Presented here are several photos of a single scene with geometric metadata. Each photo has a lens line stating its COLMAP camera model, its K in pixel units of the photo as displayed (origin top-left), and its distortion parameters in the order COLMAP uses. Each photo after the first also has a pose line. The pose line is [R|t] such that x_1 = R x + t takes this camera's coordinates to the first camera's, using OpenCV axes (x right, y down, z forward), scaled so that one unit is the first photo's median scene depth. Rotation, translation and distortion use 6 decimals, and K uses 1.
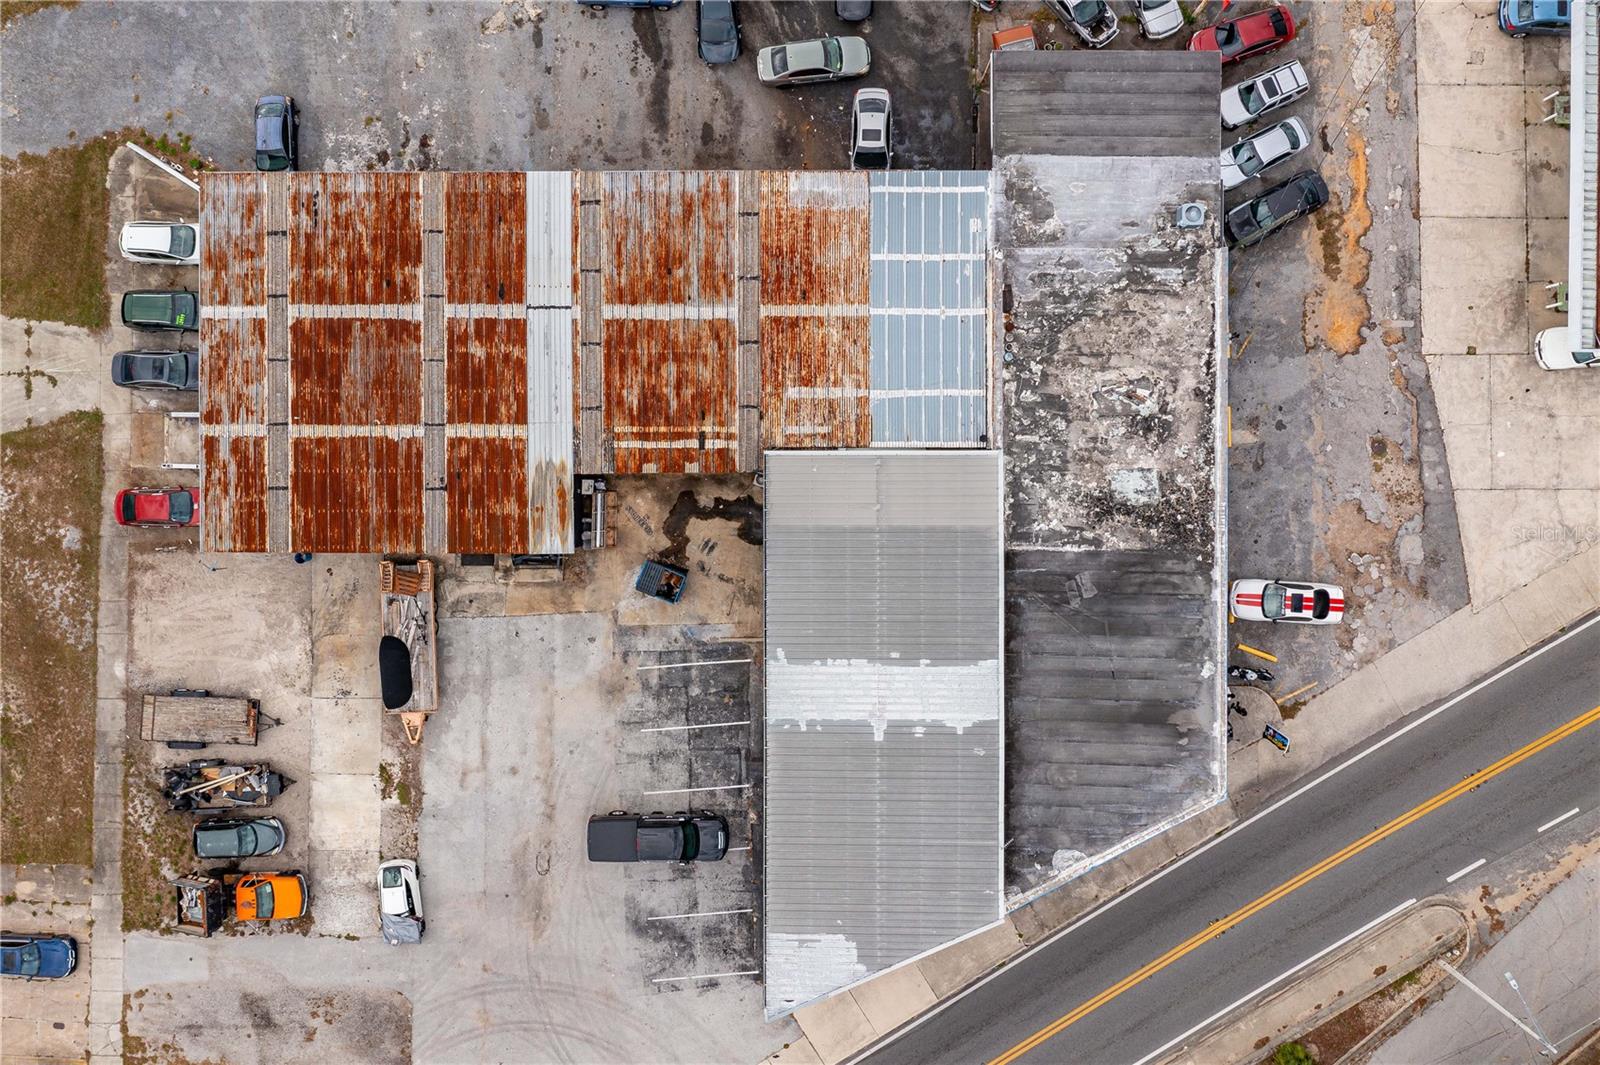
lens RADIAL K [[1260.1, 0, 794.8], [0, 1260.1, 511.0], [0, 0, 1]] dist [-0.012126, 0.004722]
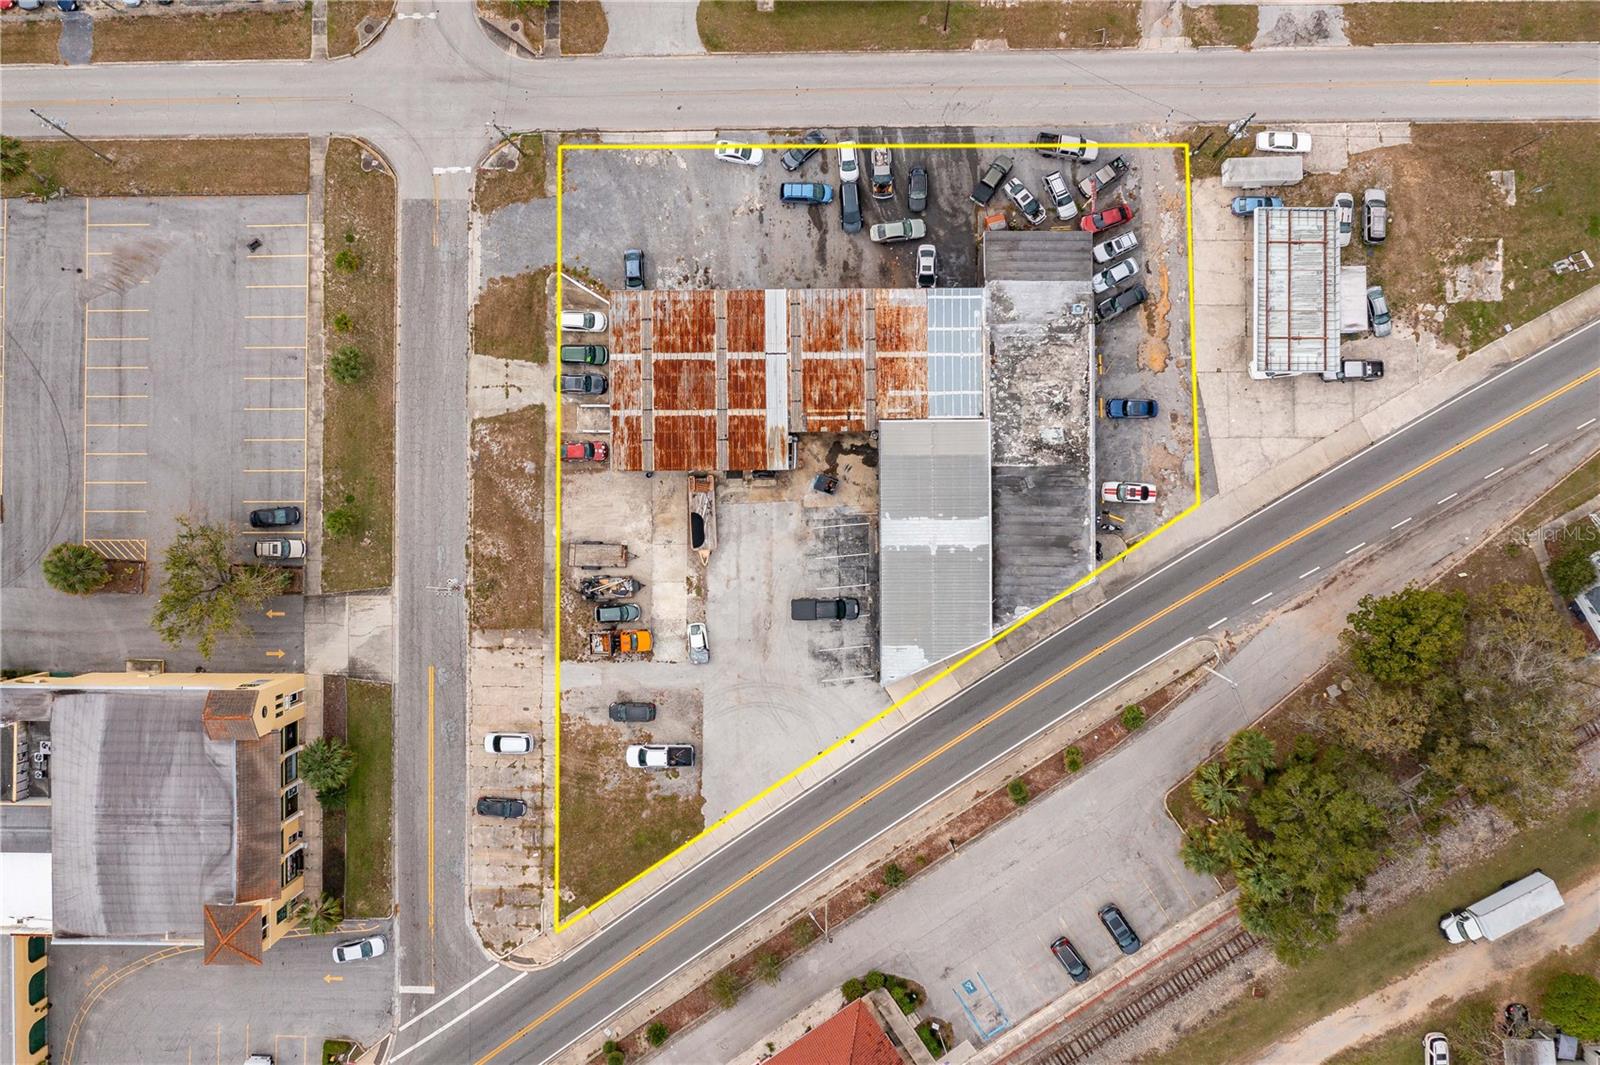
lens RADIAL K [[1260.1, 0, 794.8], [0, 1260.1, 511.0], [0, 0, 1]] dist [-0.012126, 0.004722]
pose [[0.999960, -0.006585, -0.006101, -0.144601], [0.006618, 0.999964, 0.005354, 0.087182], [0.006066, -0.005394, 0.999967, -1.065121]]
